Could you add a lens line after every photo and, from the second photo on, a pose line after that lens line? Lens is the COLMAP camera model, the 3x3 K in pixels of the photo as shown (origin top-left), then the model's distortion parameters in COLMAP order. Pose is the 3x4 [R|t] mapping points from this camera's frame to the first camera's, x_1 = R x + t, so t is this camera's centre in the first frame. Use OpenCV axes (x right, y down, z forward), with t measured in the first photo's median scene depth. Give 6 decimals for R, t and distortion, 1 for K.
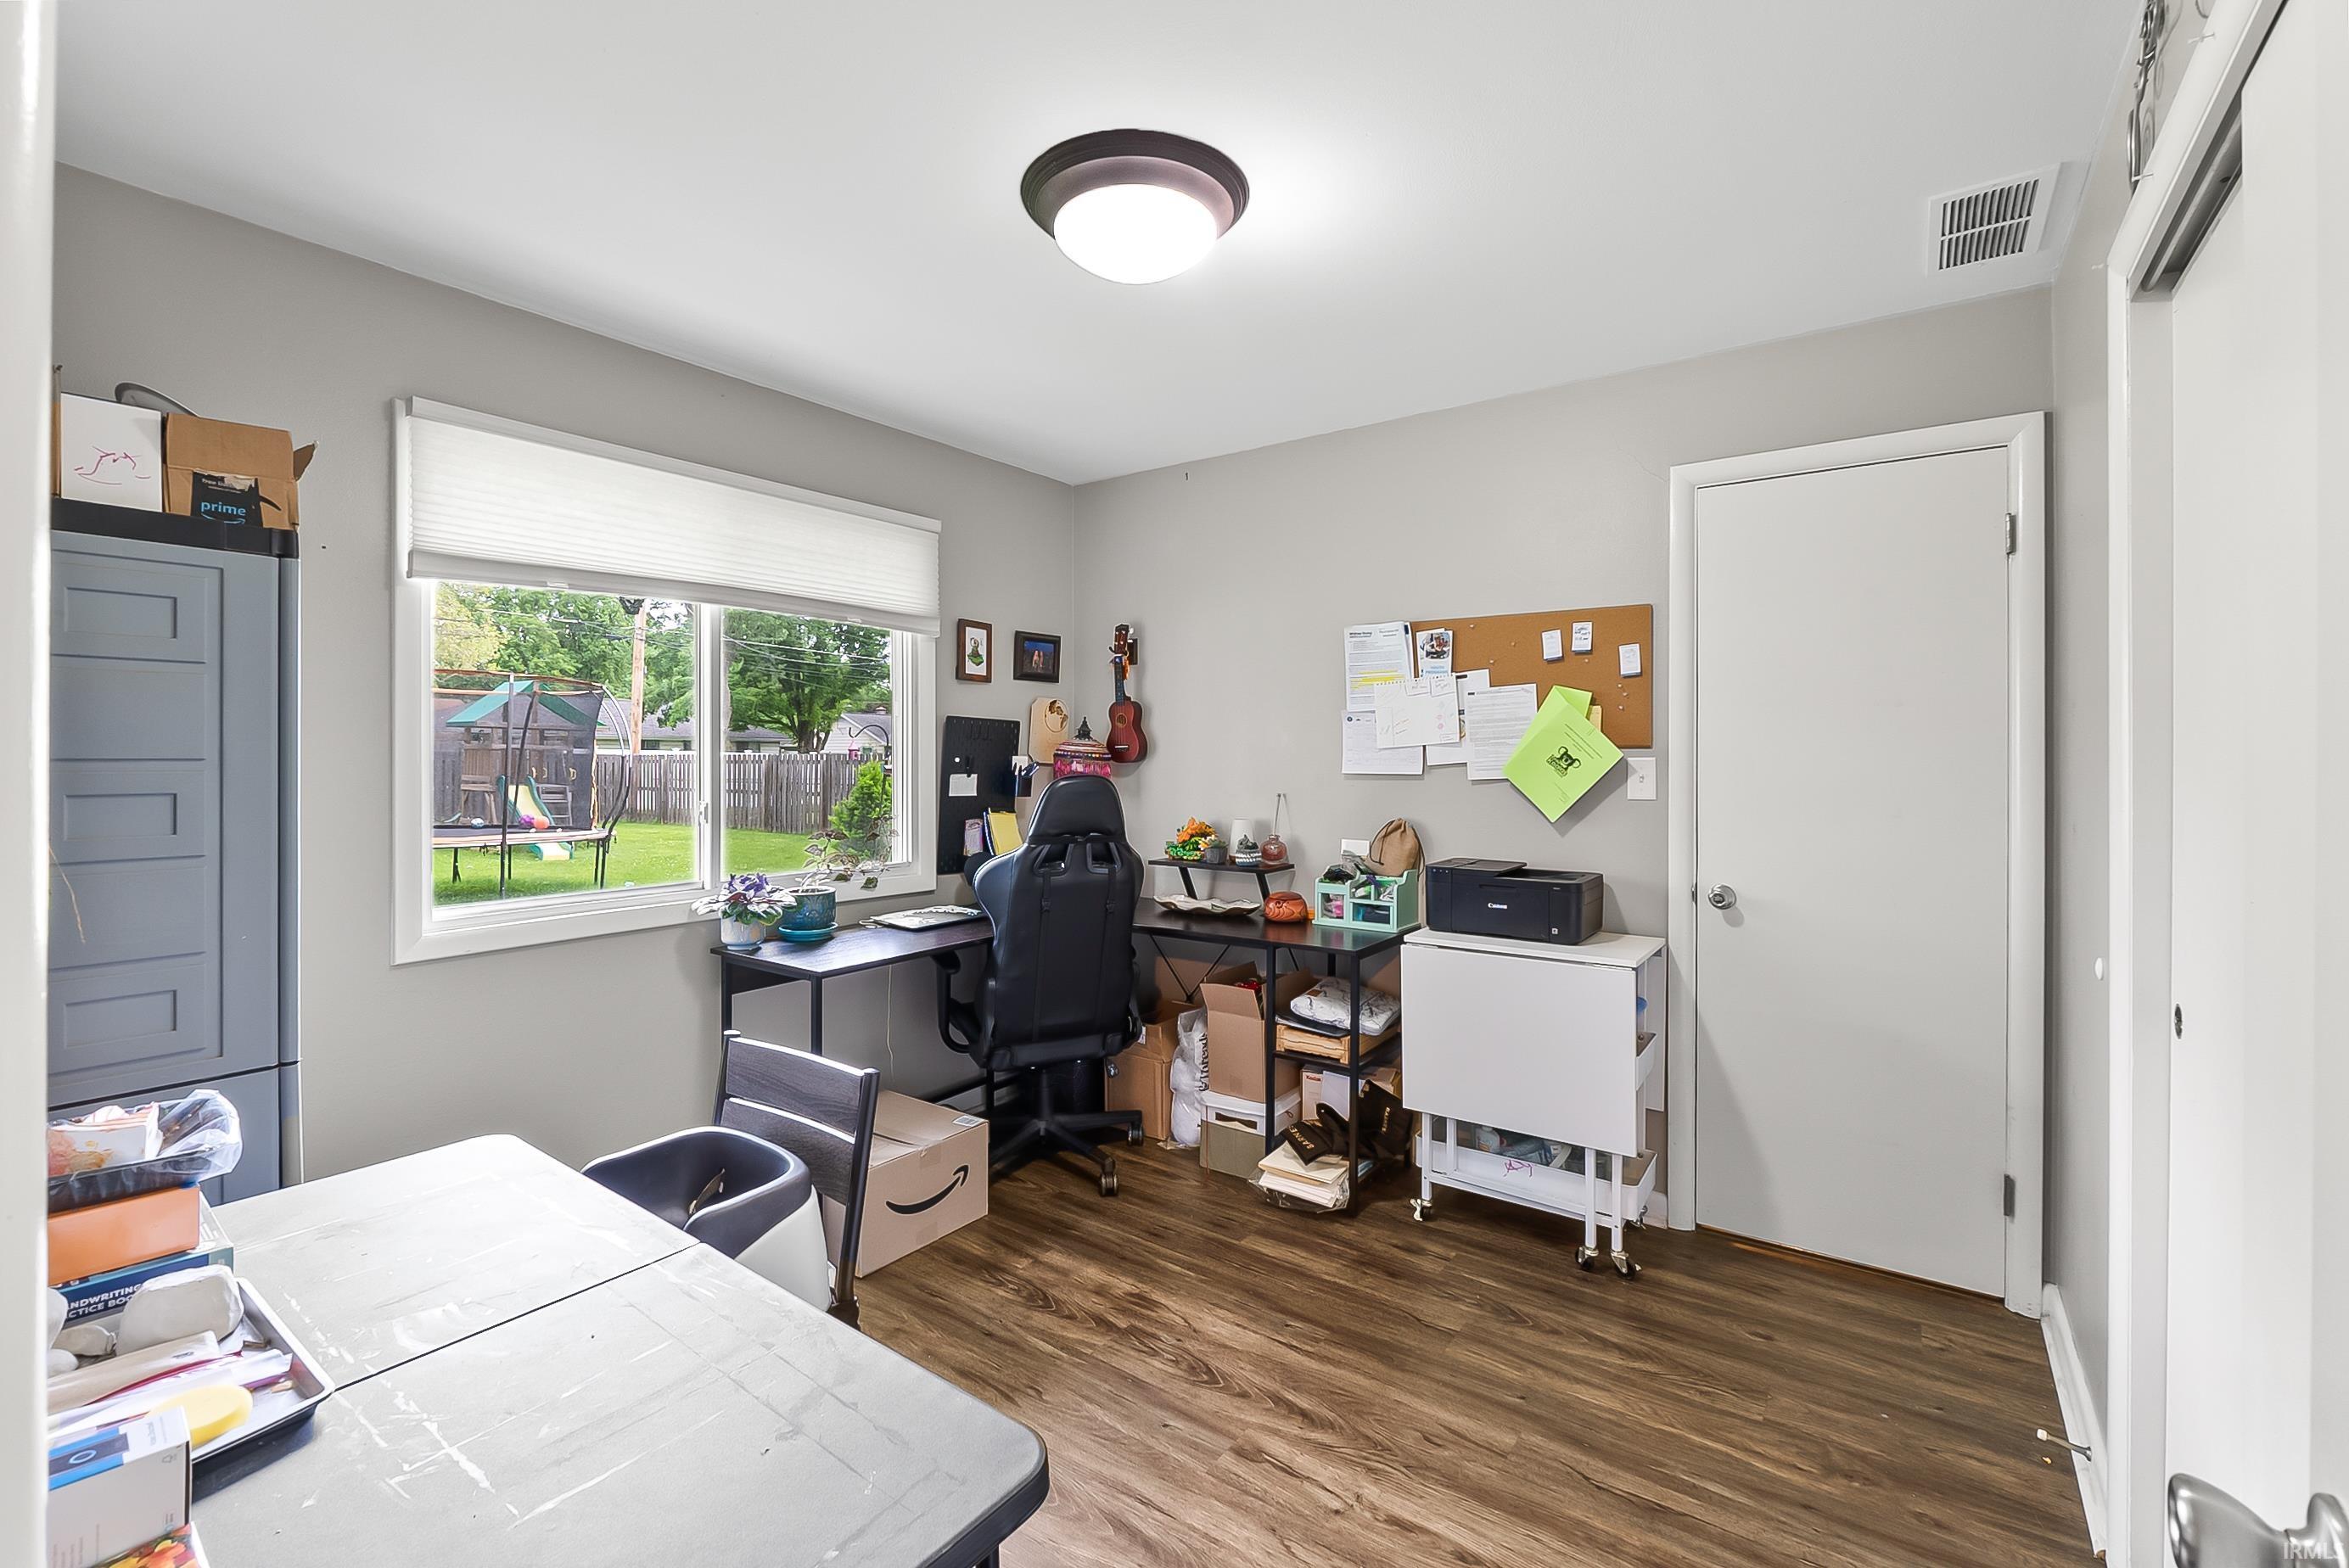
lens RADIAL K [[998.4, 0, 1169.4], [0, 998.4, 770.3], [0, 0, 1]] dist [-0.008058, -0.001890]
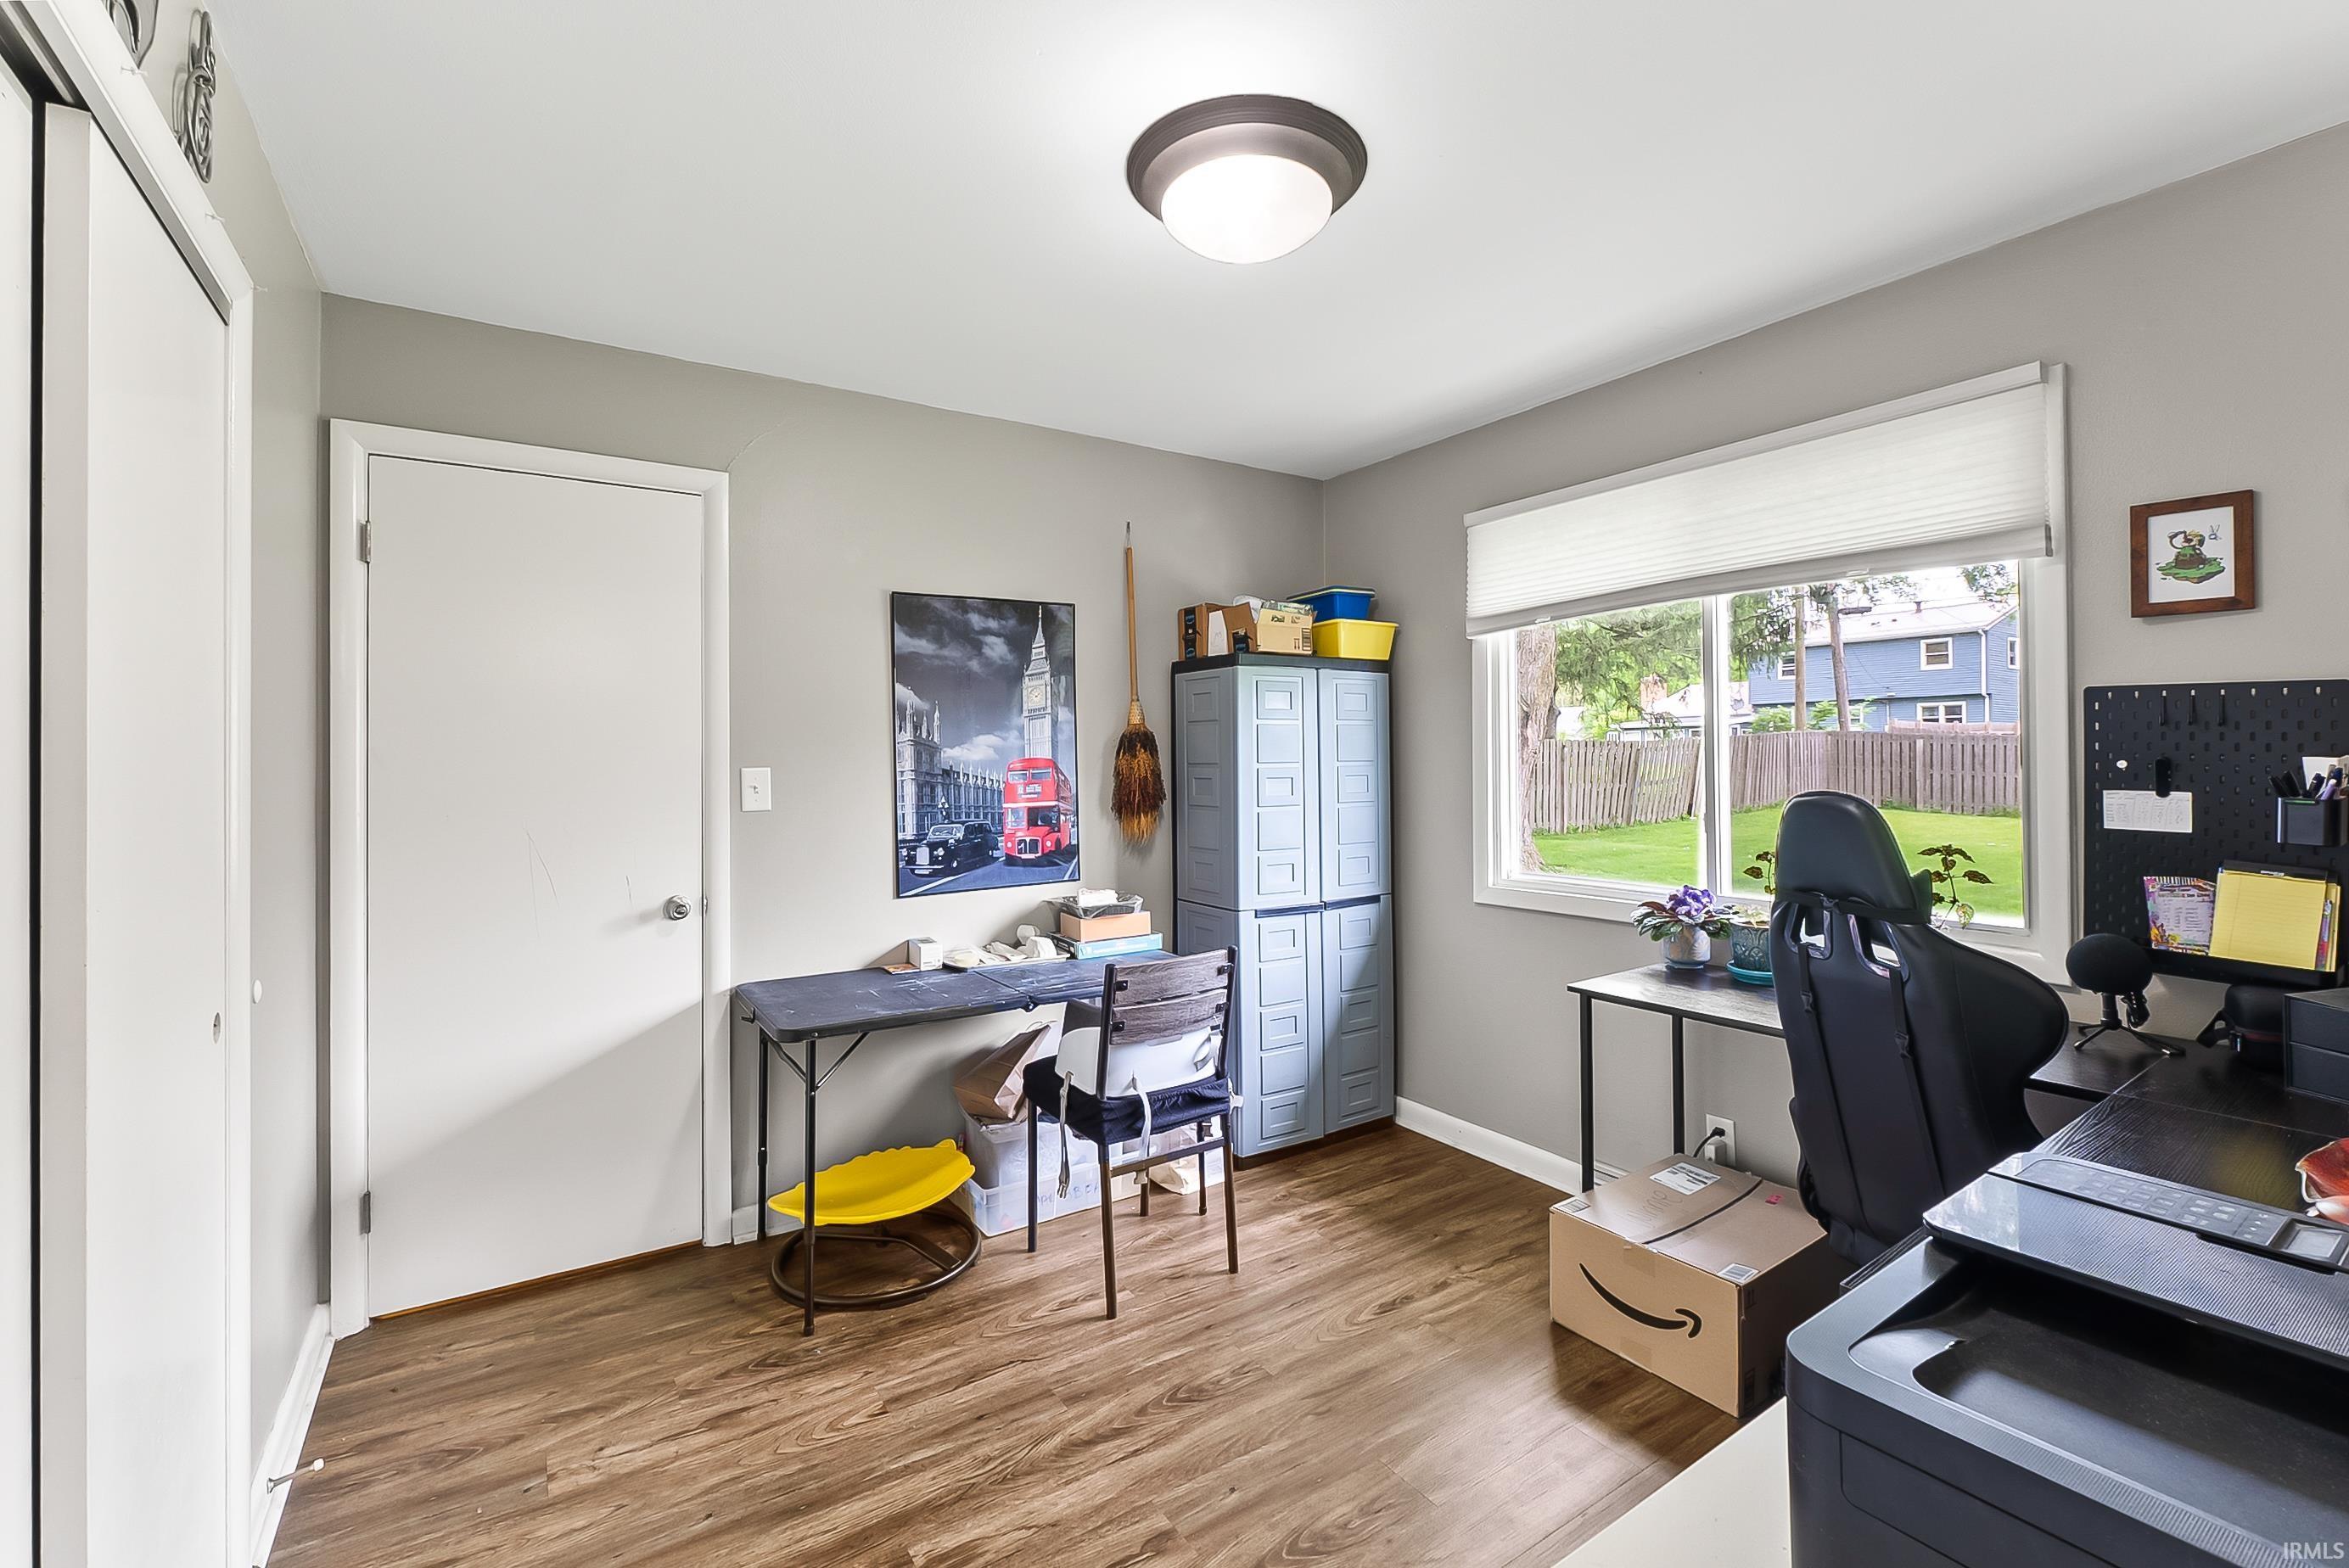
lens RADIAL K [[998.4, 0, 1171.7], [0, 998.4, 761.9], [0, 0, 1]] dist [-0.008058, -0.001890]
pose [[-0.348465, 0.001449, -0.937321, 0.483577], [-0.008213, 0.999956, 0.004600, -0.009913], [0.937286, 0.009301, -0.348438, 0.696813]]
